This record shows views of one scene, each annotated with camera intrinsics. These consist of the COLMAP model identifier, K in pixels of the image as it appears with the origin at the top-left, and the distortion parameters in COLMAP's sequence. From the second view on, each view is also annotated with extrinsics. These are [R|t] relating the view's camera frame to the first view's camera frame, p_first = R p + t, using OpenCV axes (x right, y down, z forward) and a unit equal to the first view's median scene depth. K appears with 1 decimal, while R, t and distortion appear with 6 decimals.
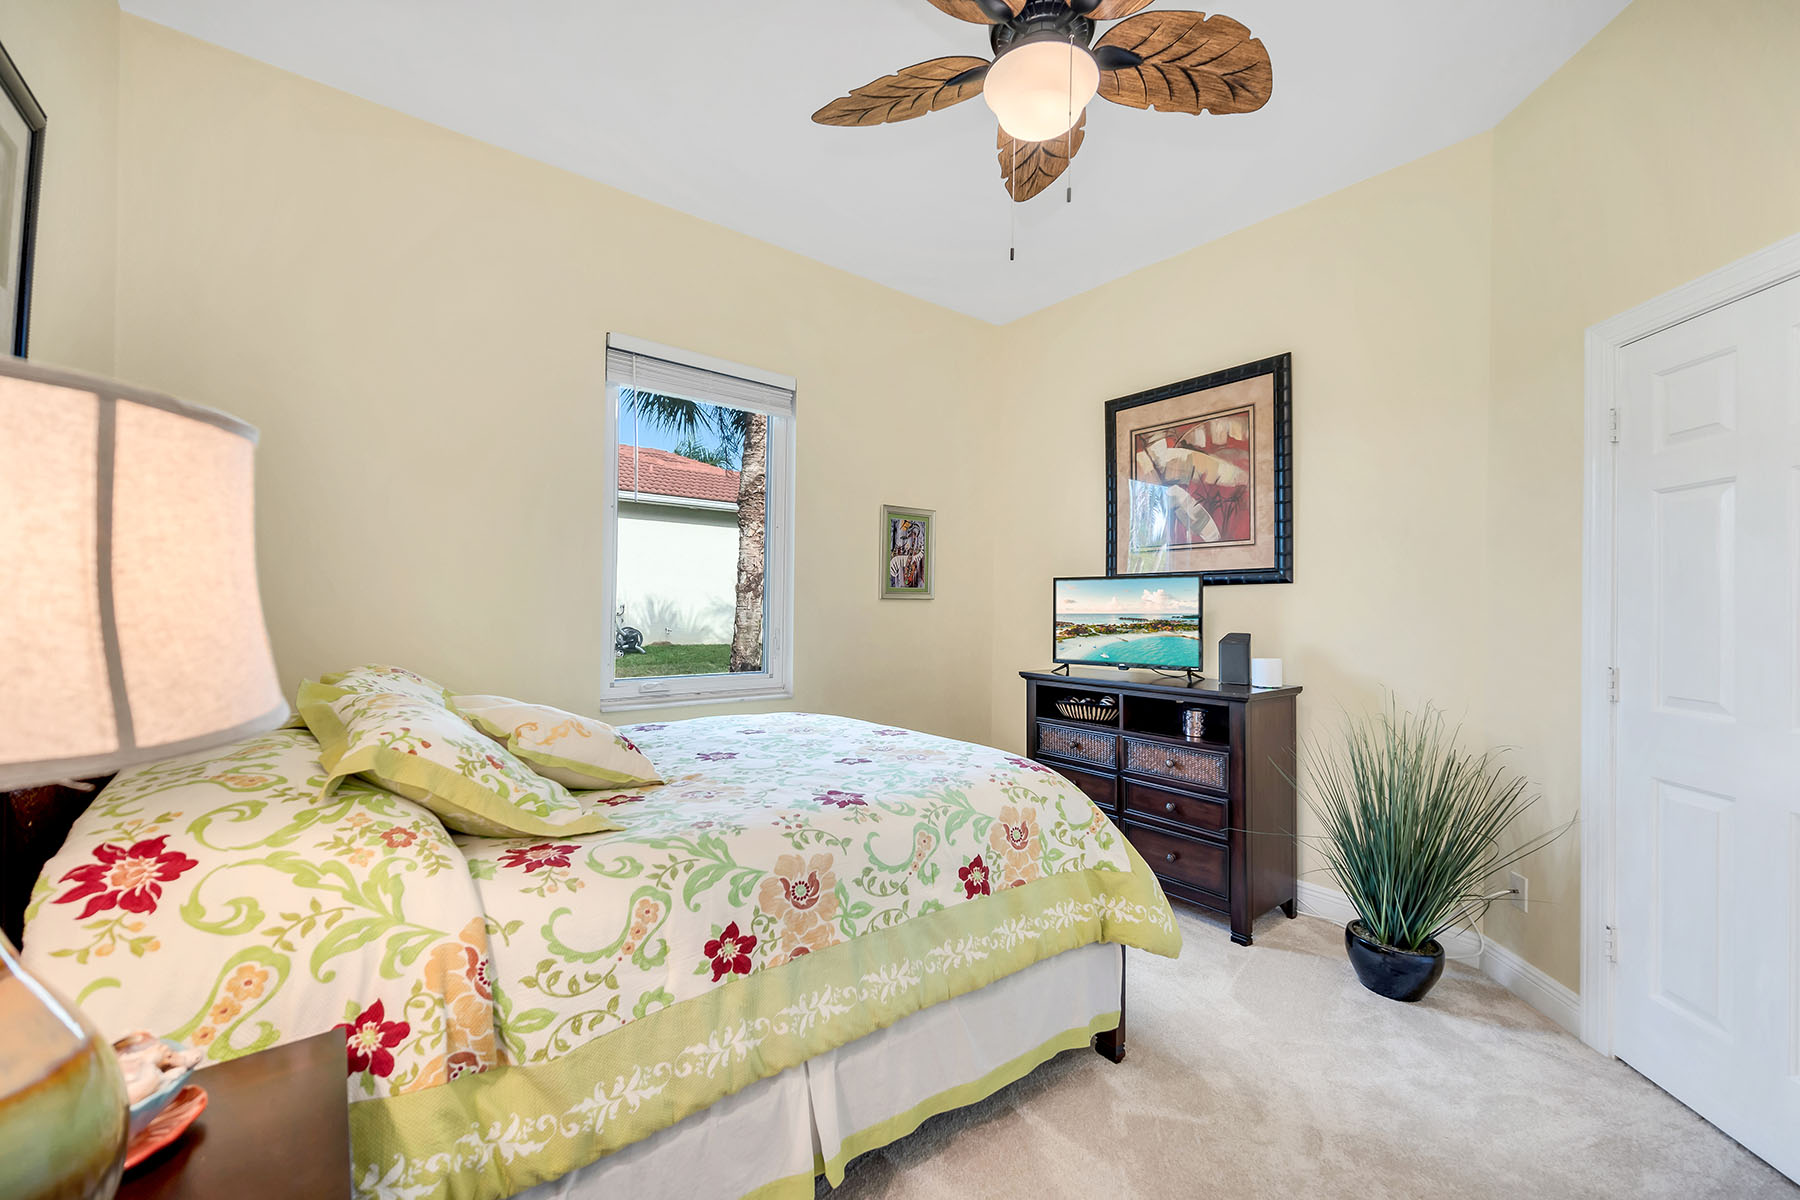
lens RADIAL K [[718.6, 0, 906.1], [0, 718.6, 601.0], [0, 0, 1]] dist [-0.001772, -0.000168]
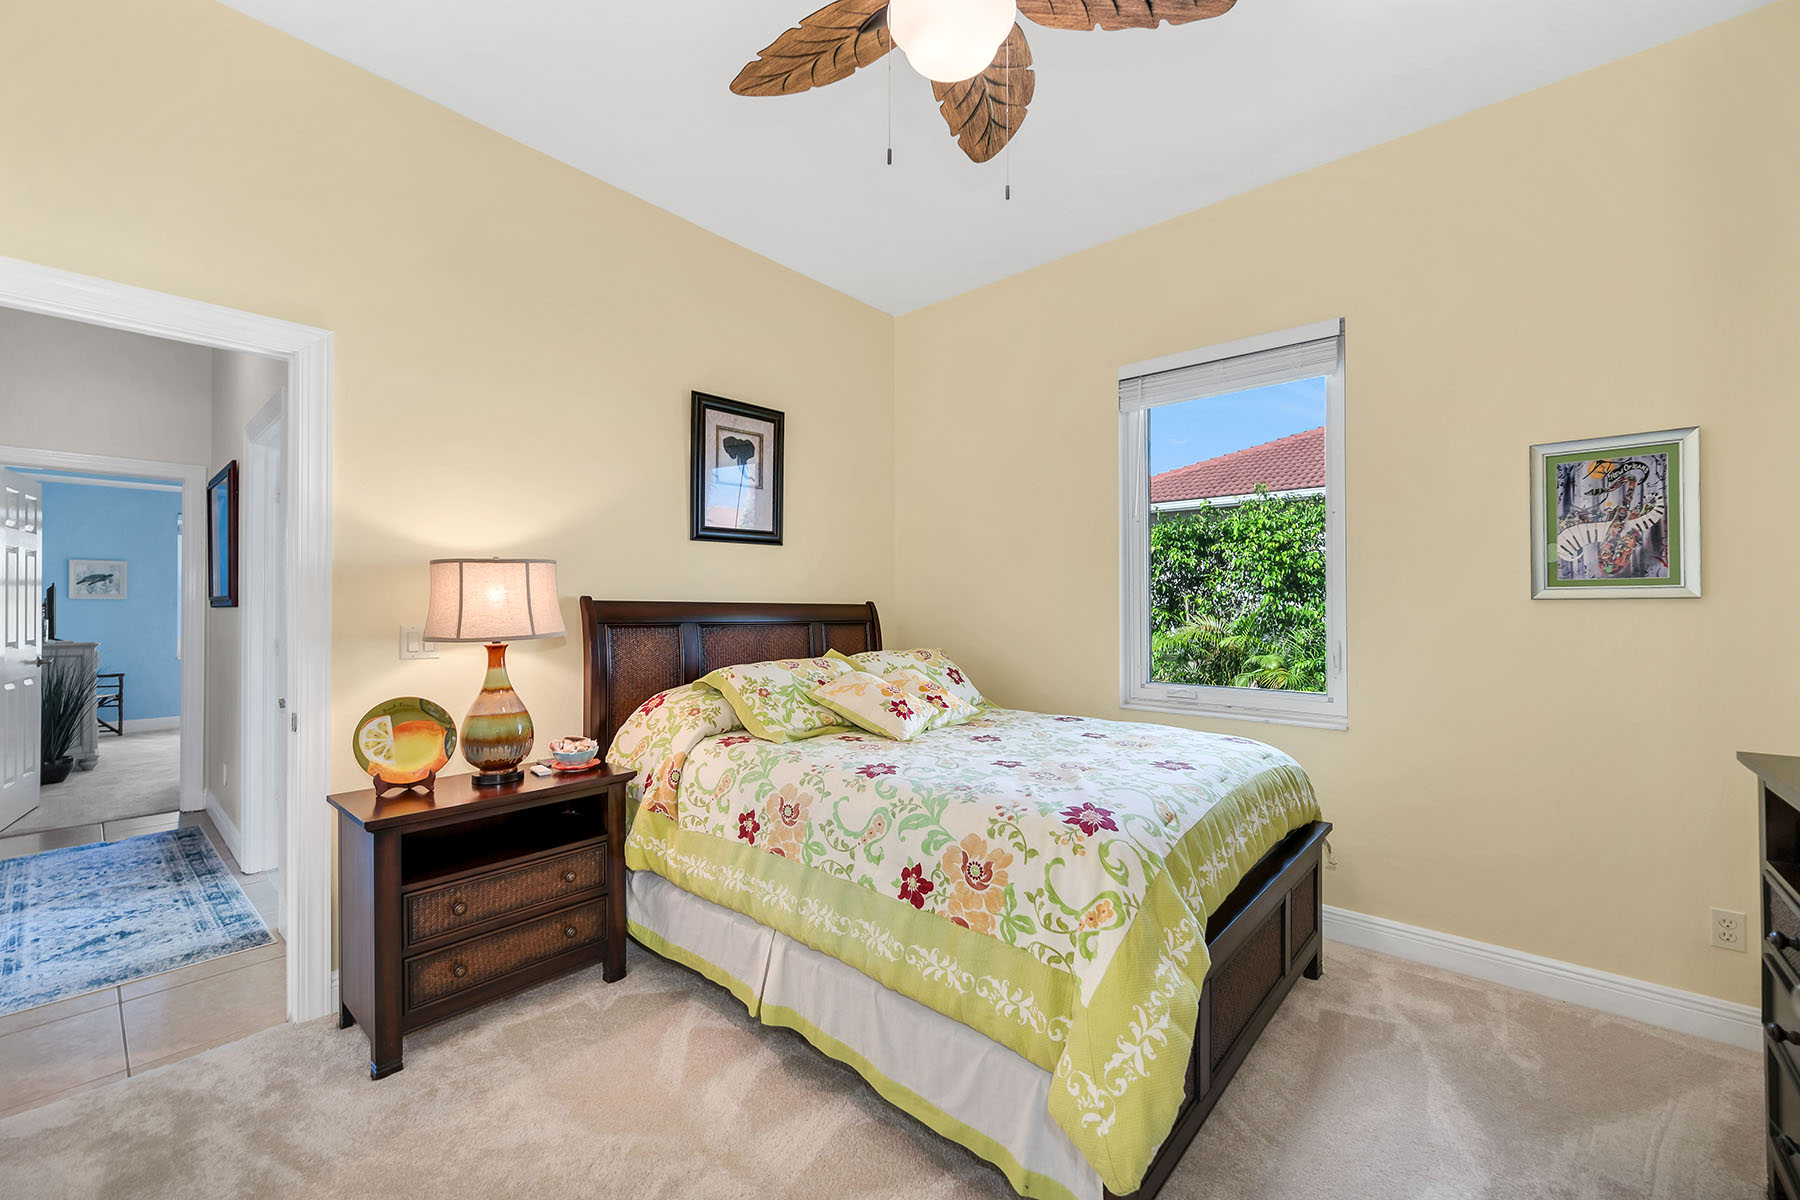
lens RADIAL K [[718.6, 0, 906.1], [0, 718.6, 601.0], [0, 0, 1]] dist [-0.001772, -0.000168]
pose [[0.171337, -0.020568, -0.984998, 1.025653], [0.004806, 0.999788, -0.020041, 0.017401], [0.985201, -0.001301, 0.171400, 0.789079]]
